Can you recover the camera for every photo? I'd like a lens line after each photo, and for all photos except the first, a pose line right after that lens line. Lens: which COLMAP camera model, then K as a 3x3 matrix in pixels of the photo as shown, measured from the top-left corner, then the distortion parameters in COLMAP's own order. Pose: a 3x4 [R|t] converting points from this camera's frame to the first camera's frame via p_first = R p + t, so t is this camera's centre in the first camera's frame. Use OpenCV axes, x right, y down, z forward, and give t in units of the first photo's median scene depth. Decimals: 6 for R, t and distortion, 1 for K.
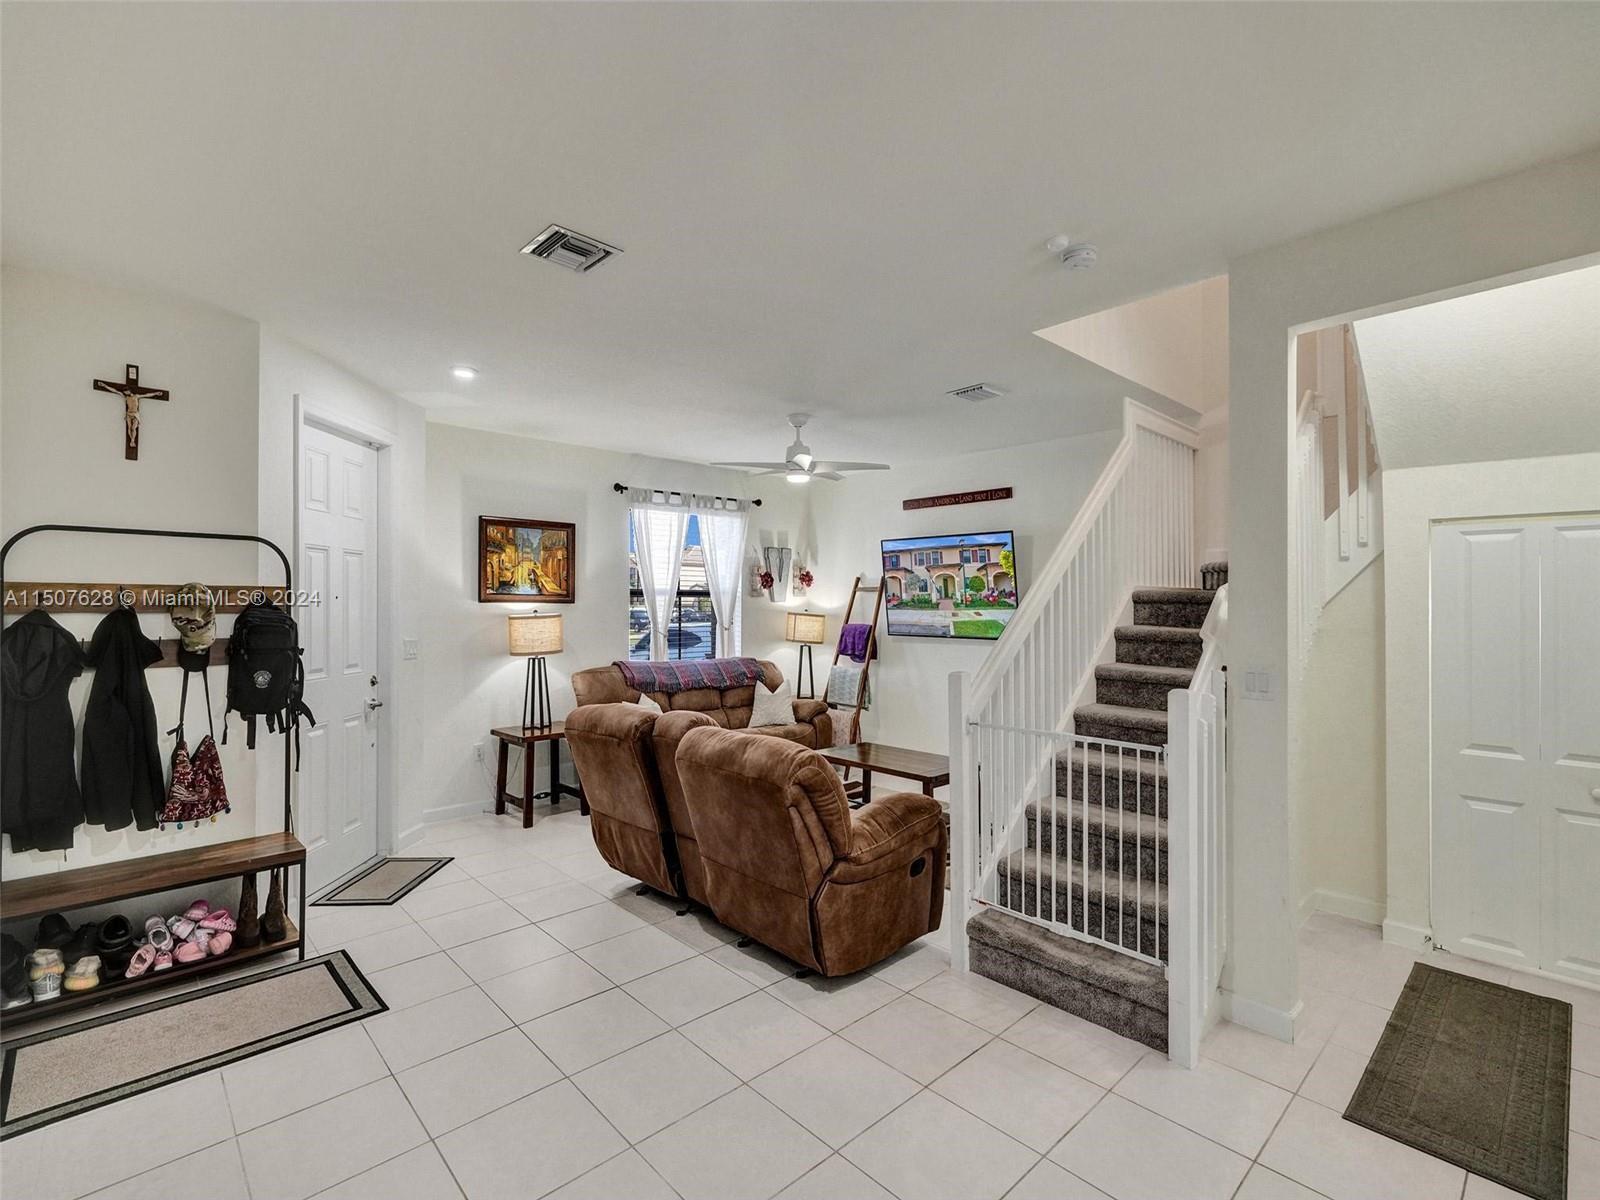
lens RADIAL K [[741.2, 0, 825.2], [0, 741.2, 605.3], [0, 0, 1]] dist [0.000171, 0.000043]
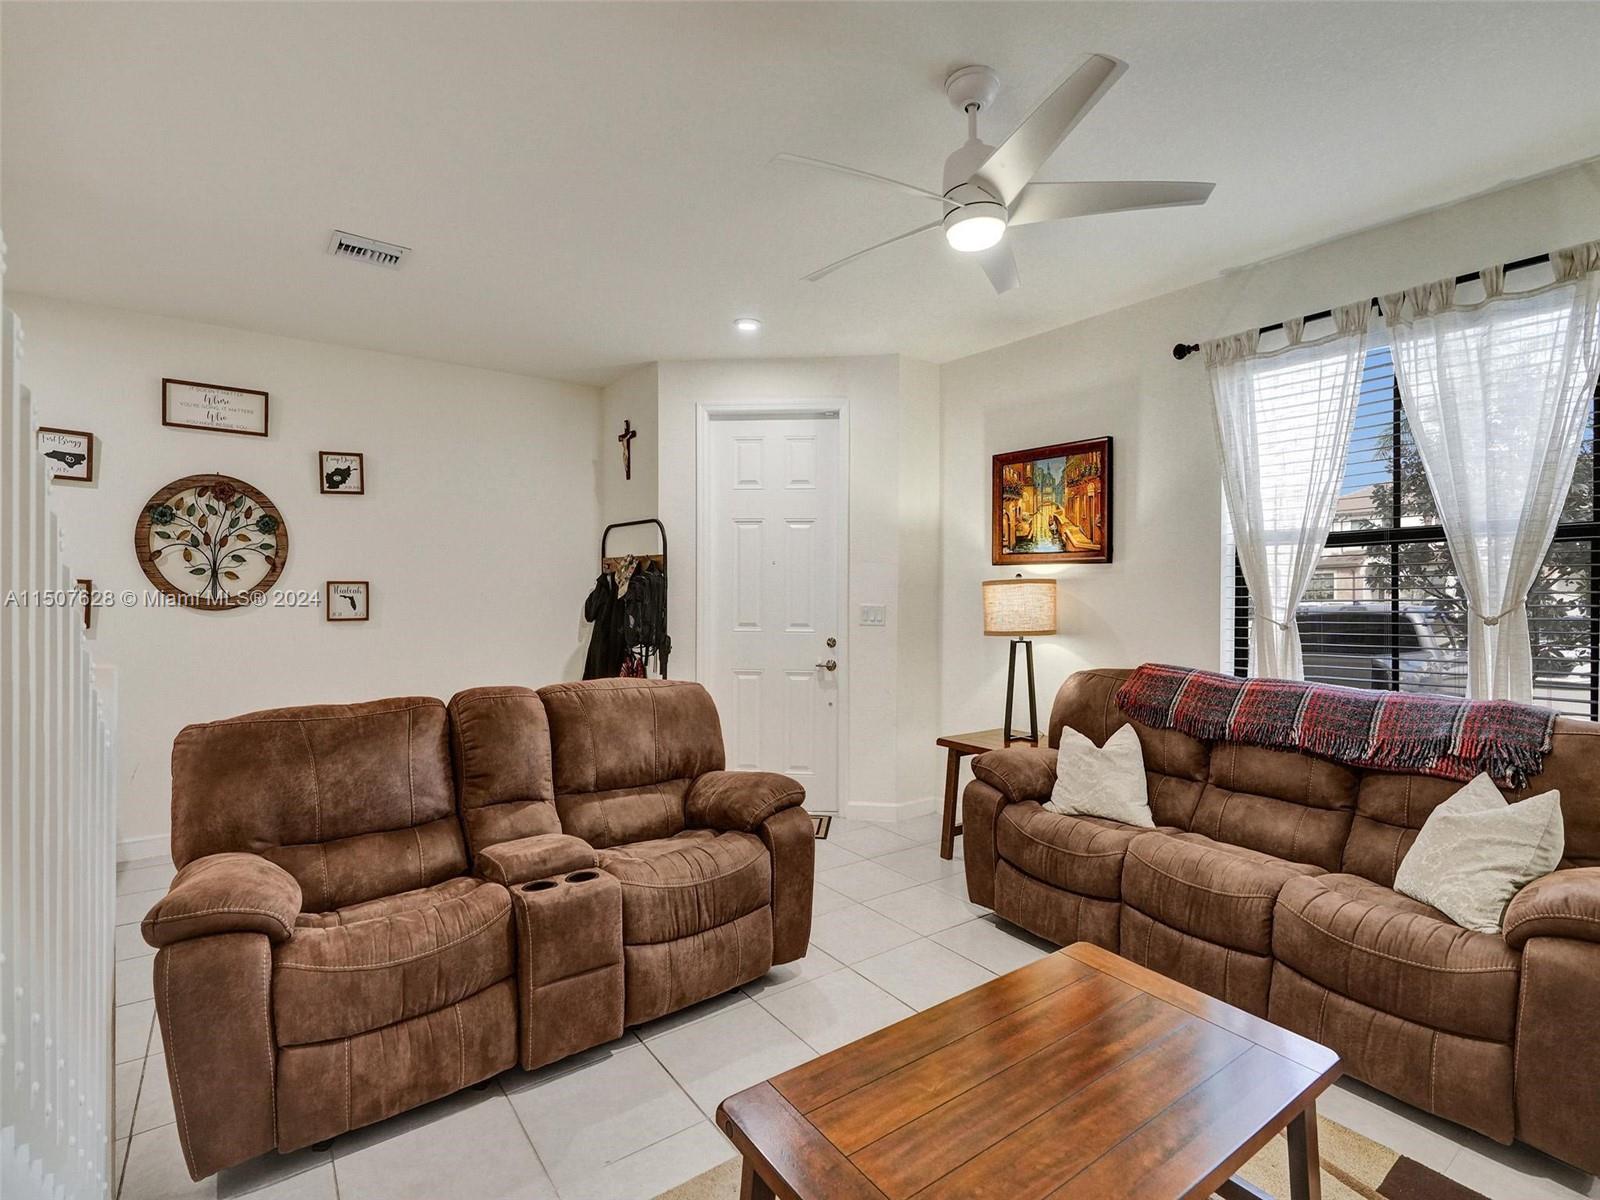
lens RADIAL K [[753.1, 0, 804.1], [0, 753.1, 599.3], [0, 0, 1]] dist [-0.003157, 0.000057]
pose [[-0.132220, 0.016863, -0.991077, 0.325290], [-0.002991, 0.999844, 0.017411, 0.017428], [0.991216, 0.005267, -0.132149, 0.815399]]
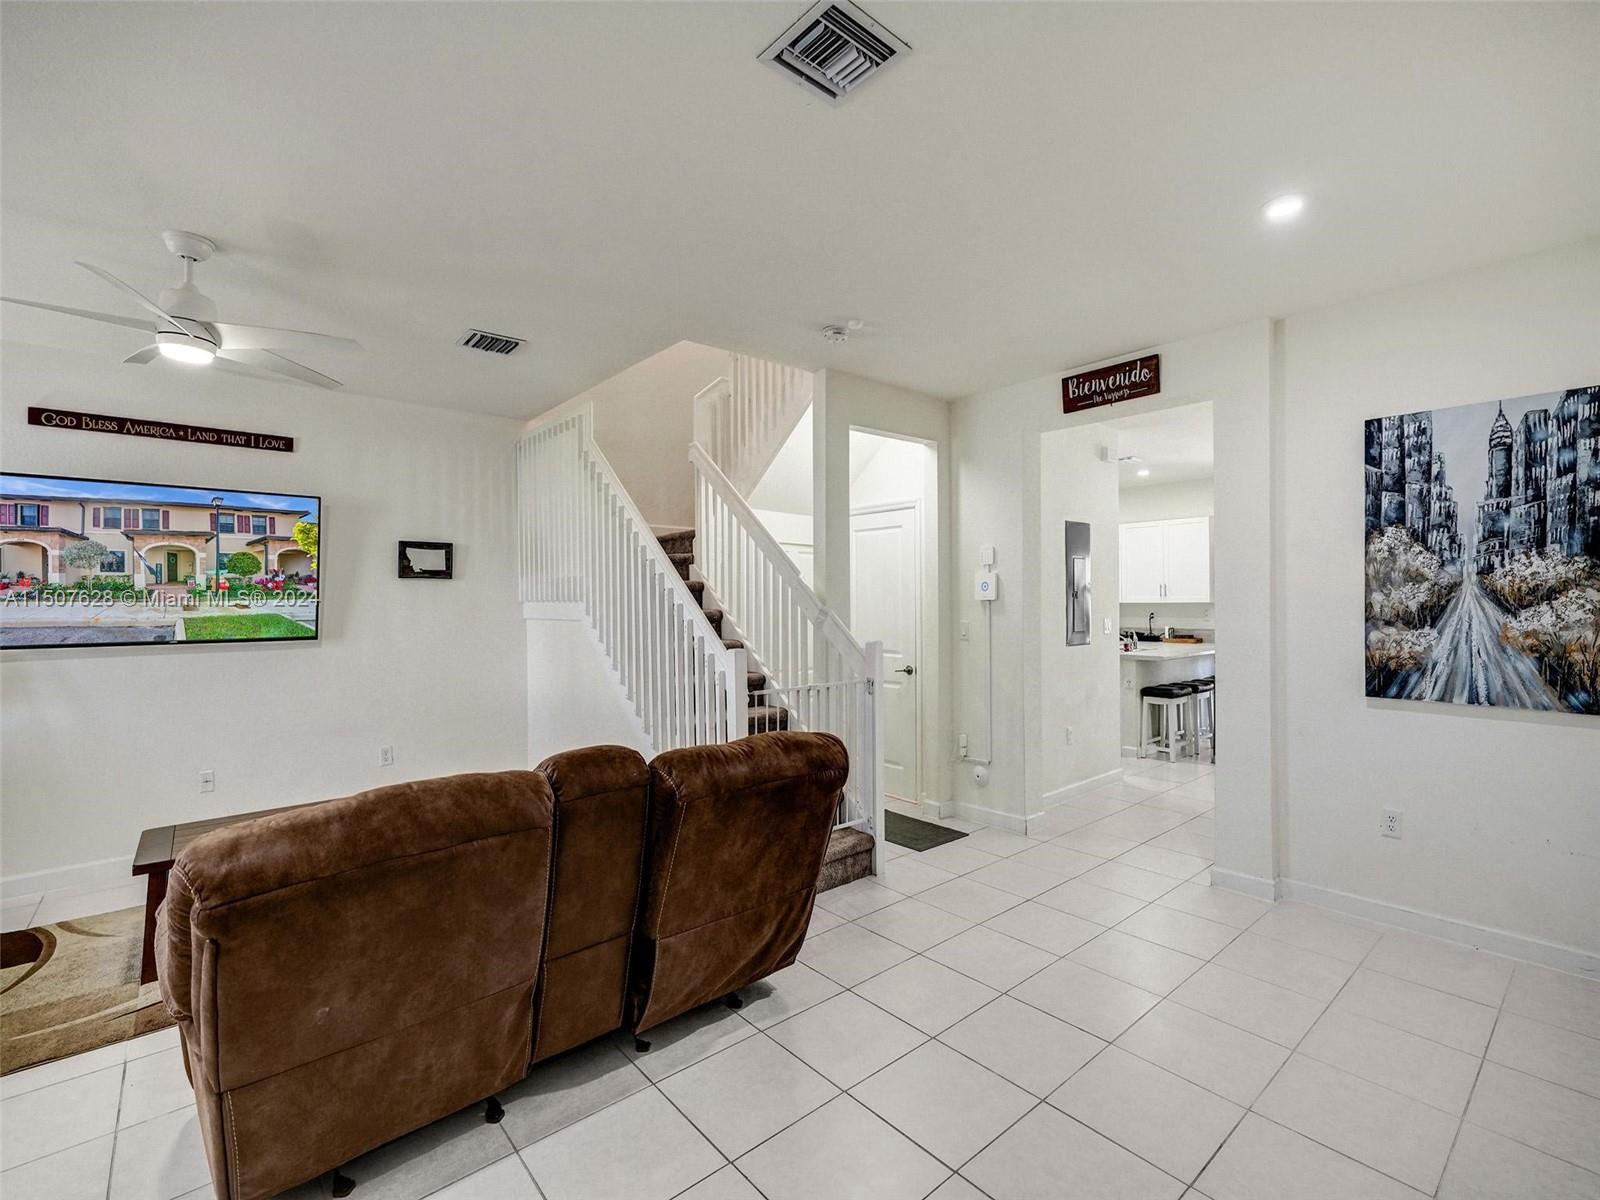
lens RADIAL K [[711.7, 0, 800.0], [0, 711.7, 600.0], [0, 0, 1]] dist [-0.012976, 0.000708]
pose [[0.074436, -0.001407, 0.997225, -0.442960], [0.006060, 0.999981, 0.000959, 0.008797], [-0.997207, 0.005972, 0.074443, 0.439583]]
